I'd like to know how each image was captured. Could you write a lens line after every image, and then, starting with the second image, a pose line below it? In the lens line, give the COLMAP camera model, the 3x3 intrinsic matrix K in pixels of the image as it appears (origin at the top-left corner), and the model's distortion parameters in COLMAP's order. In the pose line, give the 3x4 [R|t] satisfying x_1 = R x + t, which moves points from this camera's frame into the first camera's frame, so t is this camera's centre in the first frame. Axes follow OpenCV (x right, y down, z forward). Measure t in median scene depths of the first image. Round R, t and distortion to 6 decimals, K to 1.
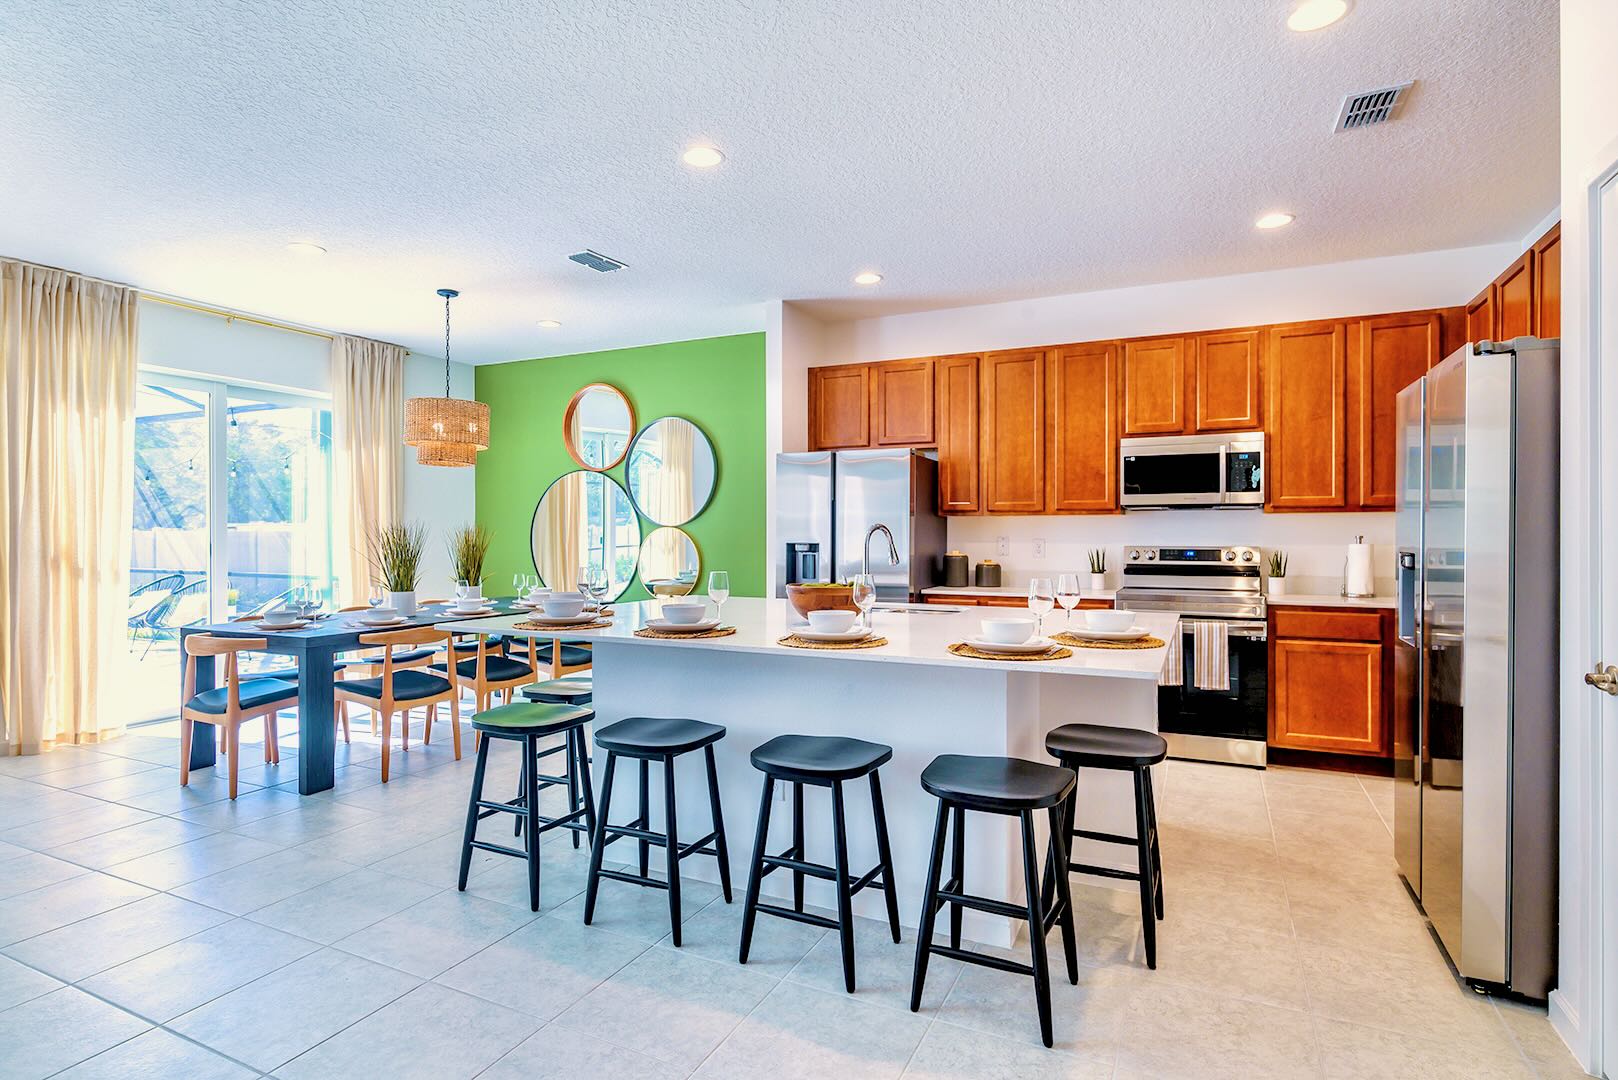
lens RADIAL K [[839.3, 0, 813.0], [0, 839.3, 535.0], [0, 0, 1]] dist [0.000614, 0.000013]
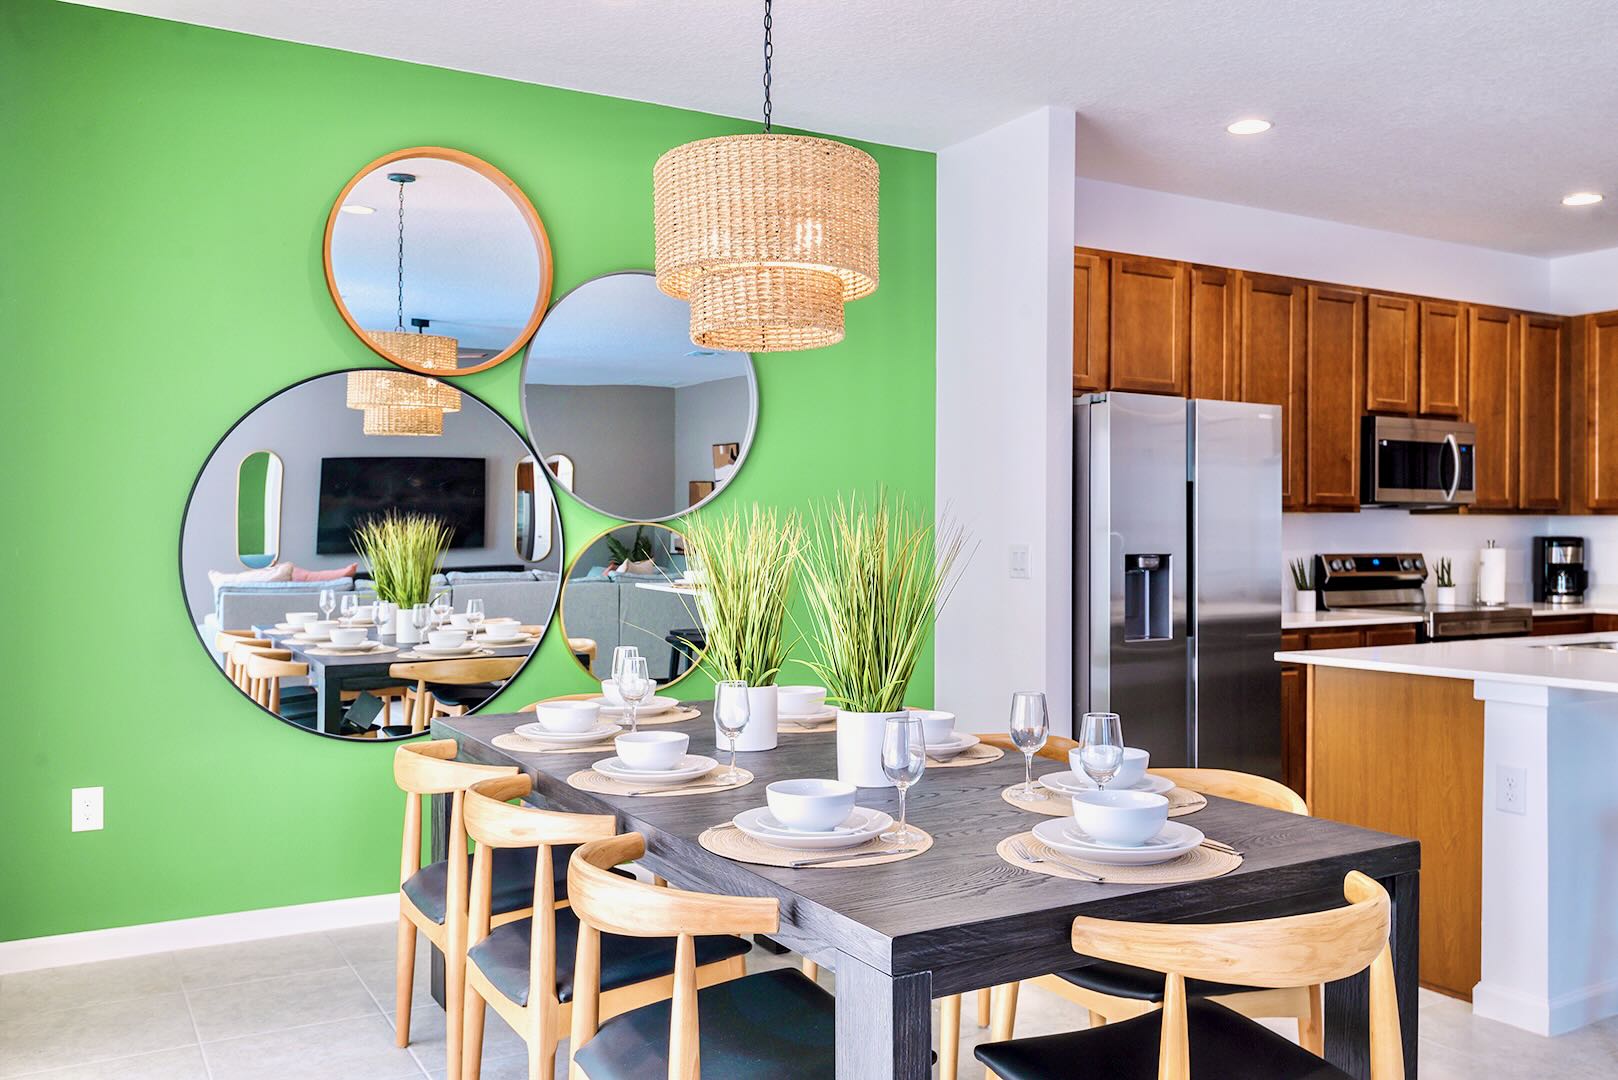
lens RADIAL K [[1373.8, 0, 809.1], [0, 1373.8, 551.2], [0, 0, 1]] dist [-0.041327, -0.020053]
pose [[0.585055, -0.004660, 0.810980, -0.968547], [0.005884, 0.999982, 0.001501, 0.005700], [-0.810972, 0.003894, 0.585071, 0.688795]]
